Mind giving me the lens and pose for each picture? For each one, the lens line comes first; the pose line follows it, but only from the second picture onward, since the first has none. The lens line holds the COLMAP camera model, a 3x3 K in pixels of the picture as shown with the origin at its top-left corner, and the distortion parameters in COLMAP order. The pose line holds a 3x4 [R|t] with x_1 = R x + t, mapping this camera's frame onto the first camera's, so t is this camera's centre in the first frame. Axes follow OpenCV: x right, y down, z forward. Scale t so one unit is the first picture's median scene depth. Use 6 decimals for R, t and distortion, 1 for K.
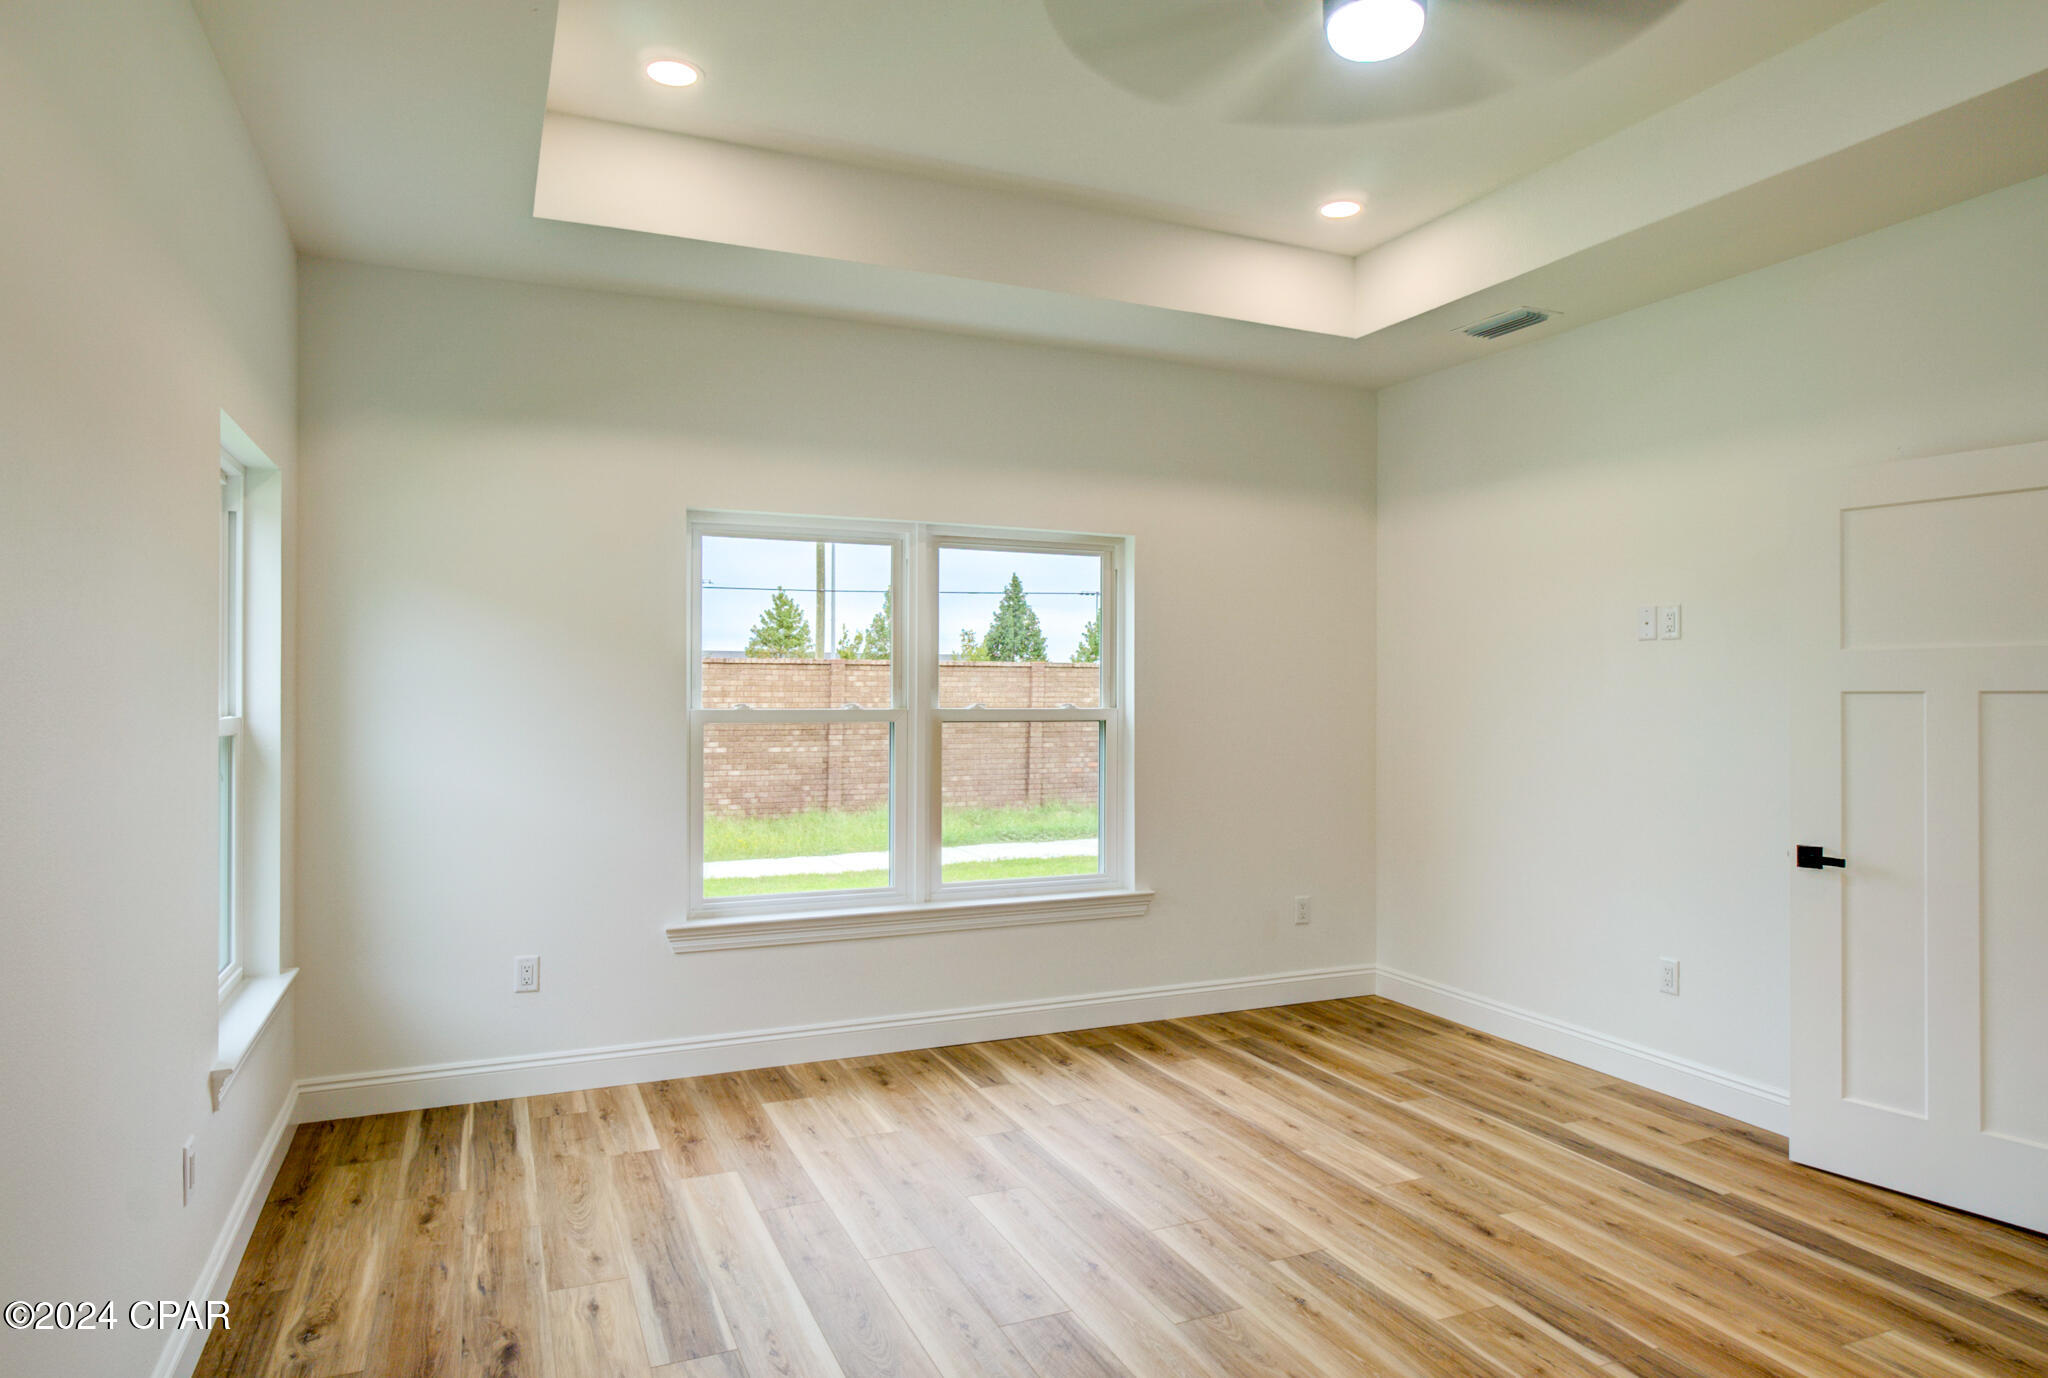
lens RADIAL K [[1229.7, 0, 1030.2], [0, 1229.7, 689.1], [0, 0, 1]] dist [0.003680, 0.000394]
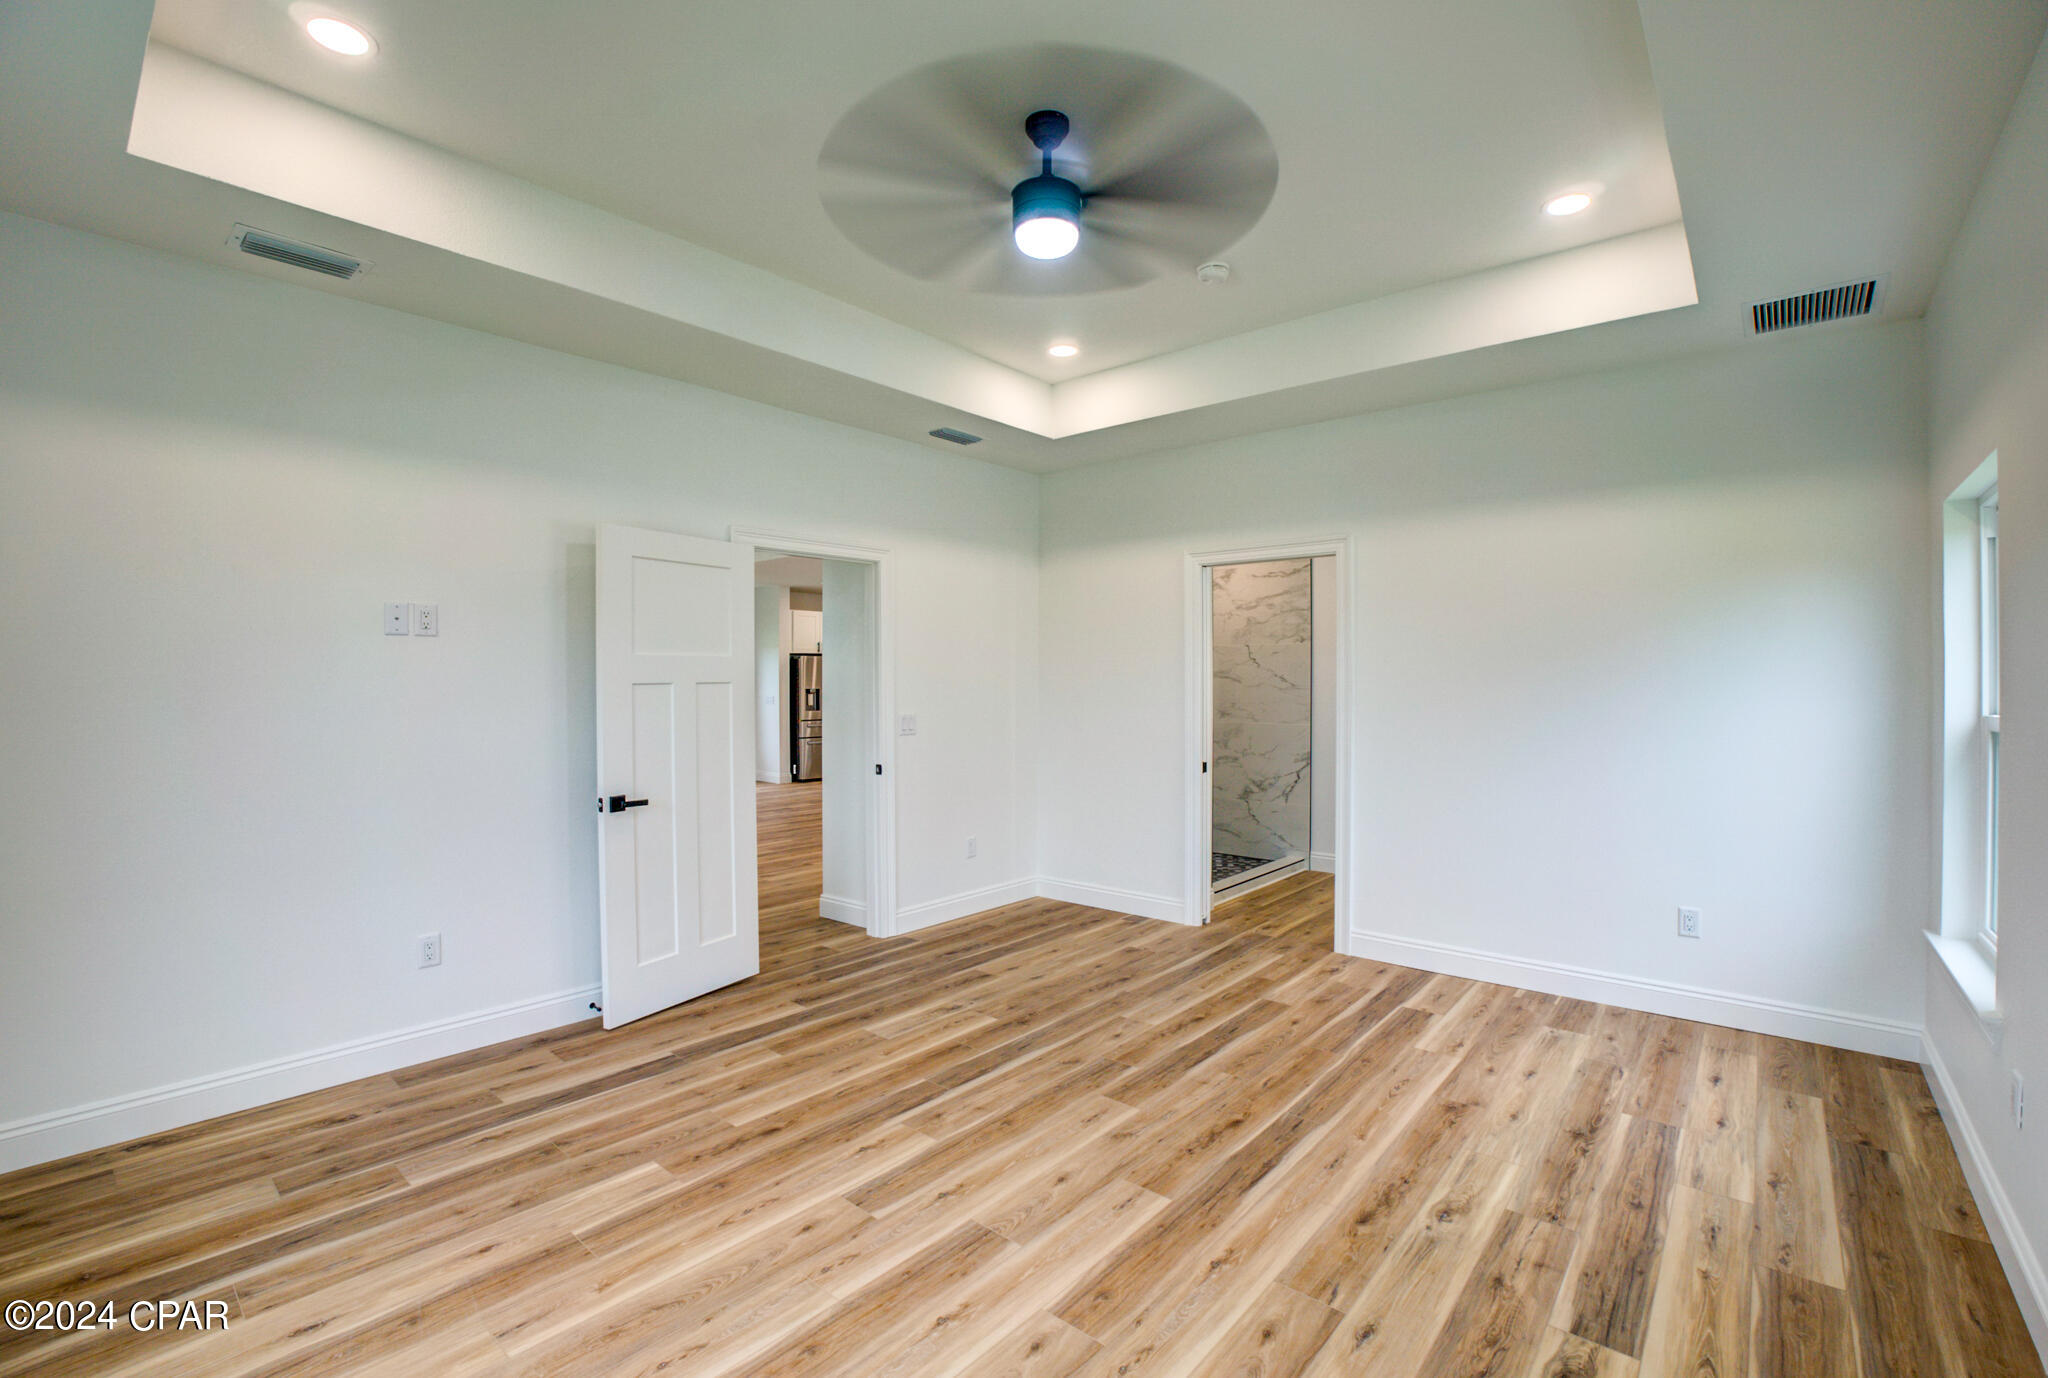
lens RADIAL K [[895.0, 0, 1035.0], [0, 895.0, 682.9], [0, 0, 1]] dist [-0.023589, -0.000047]
pose [[-0.407974, -0.010315, 0.912935, -0.469856], [-0.001565, 0.999943, 0.010599, -0.010826], [-0.912992, 0.002895, -0.407967, 0.985533]]
